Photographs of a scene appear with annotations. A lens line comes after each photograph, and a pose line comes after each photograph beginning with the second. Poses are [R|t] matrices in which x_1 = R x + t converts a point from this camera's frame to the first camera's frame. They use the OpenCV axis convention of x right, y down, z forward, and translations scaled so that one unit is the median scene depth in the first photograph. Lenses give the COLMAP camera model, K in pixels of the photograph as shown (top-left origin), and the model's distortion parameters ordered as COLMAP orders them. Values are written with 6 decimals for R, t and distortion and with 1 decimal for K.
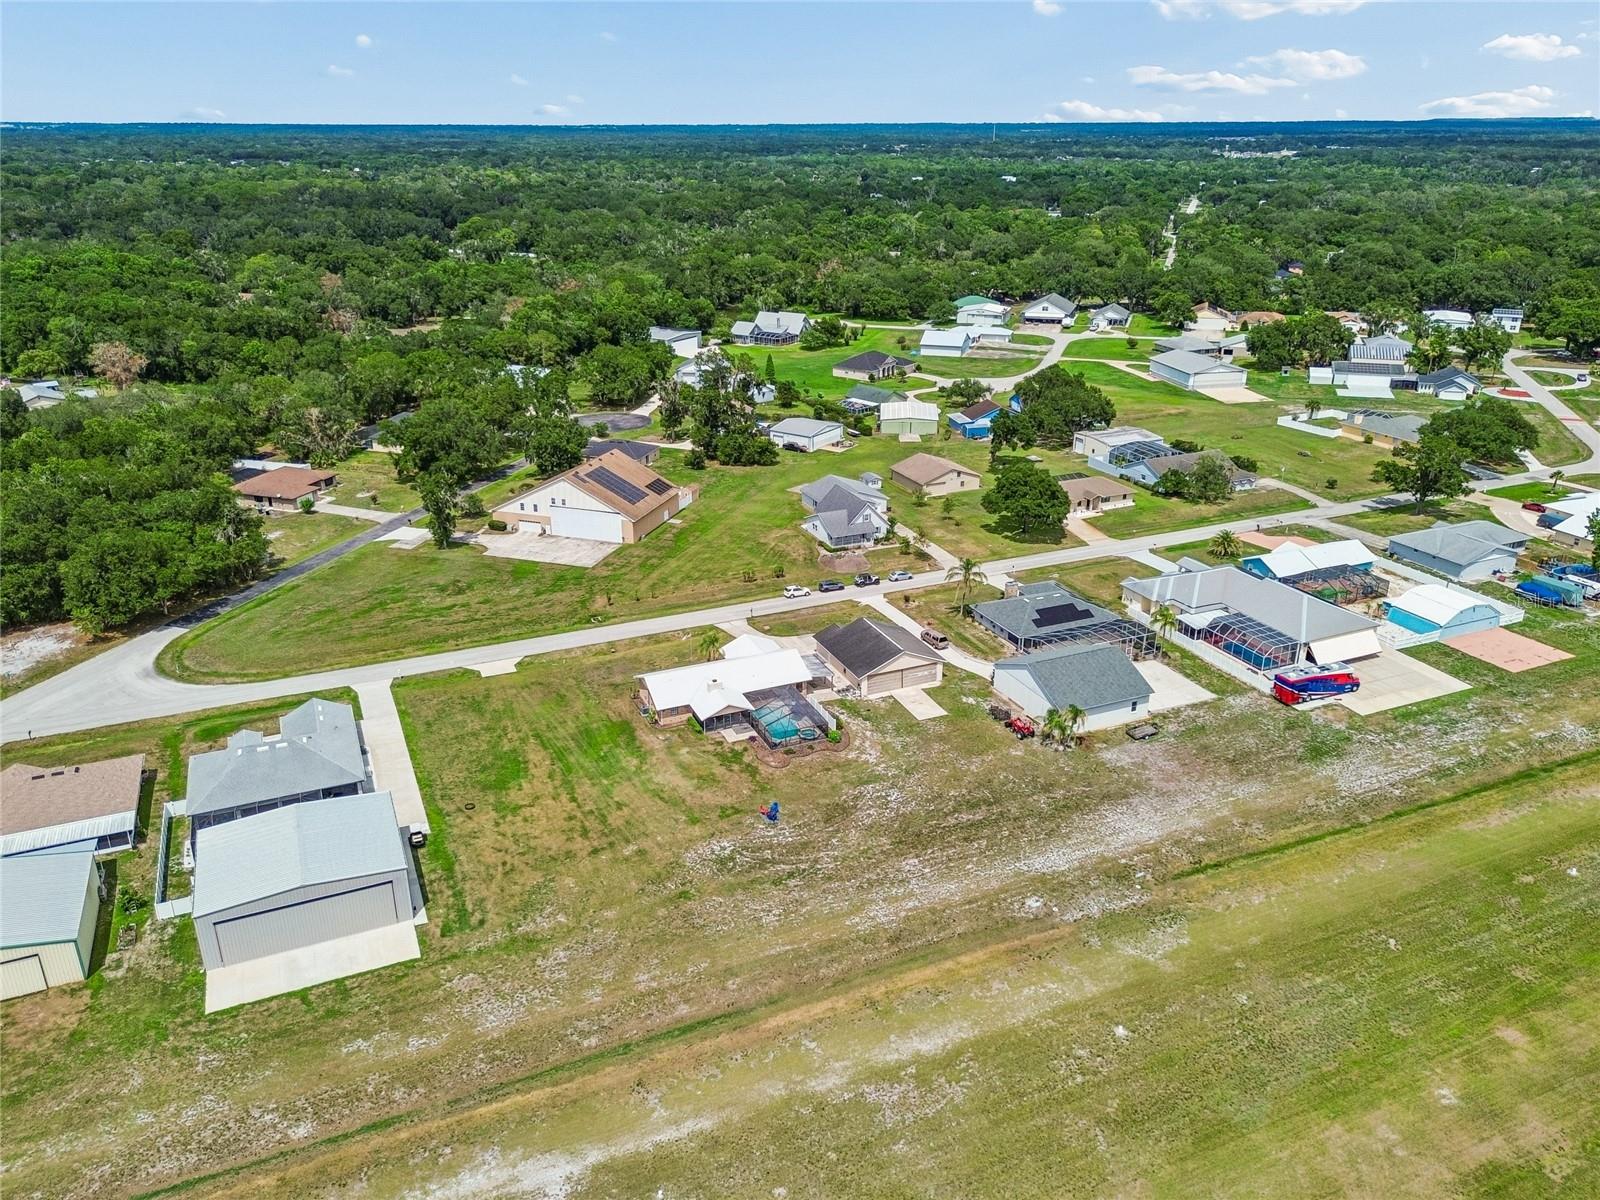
lens RADIAL K [[1153.4, 0, 808.7], [0, 1153.4, 606.5], [0, 0, 1]] dist [0.077425, -0.097536]
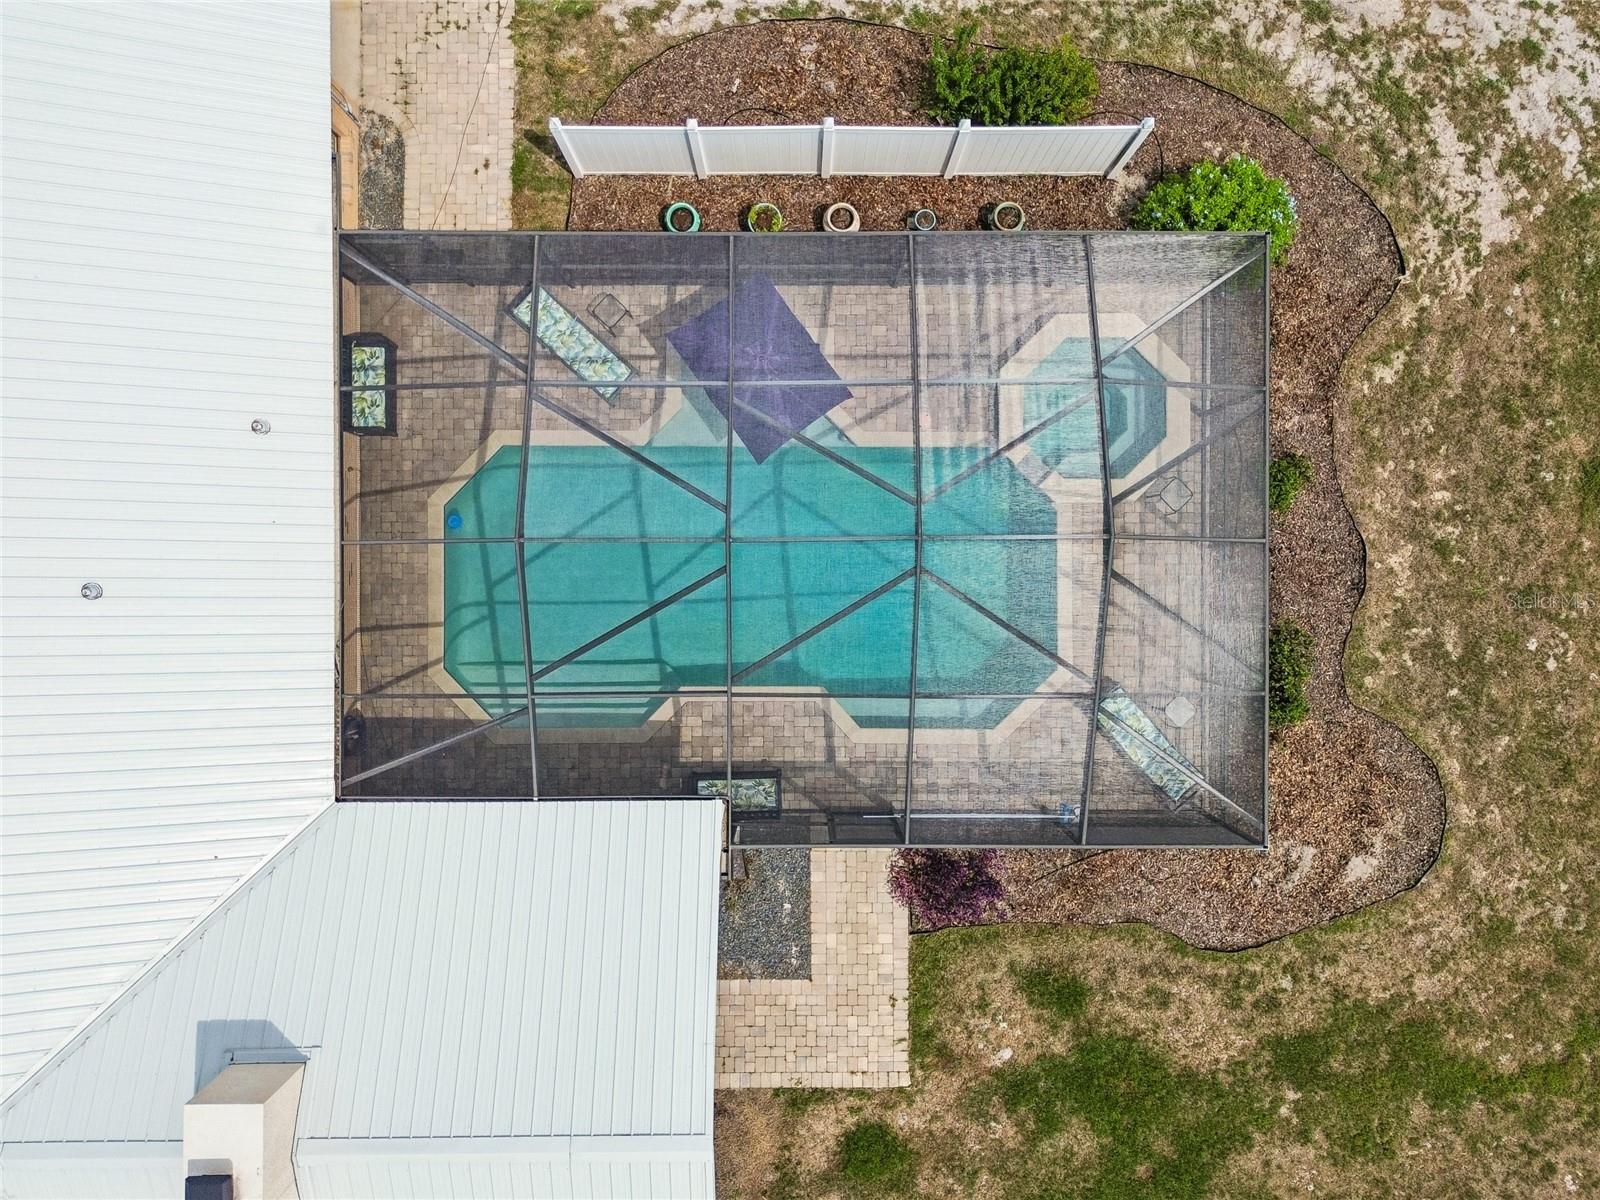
lens RADIAL K [[1126.5, 0, 801.7], [0, 1126.5, 600.0], [0, 0, 1]] dist [0.010533, 0.002642]
pose [[0.412891, -0.910770, -0.004260, -0.021865], [0.350234, 0.154456, 0.923839, 0.001689], [-0.840748, -0.382937, 0.382756, 0.759154]]
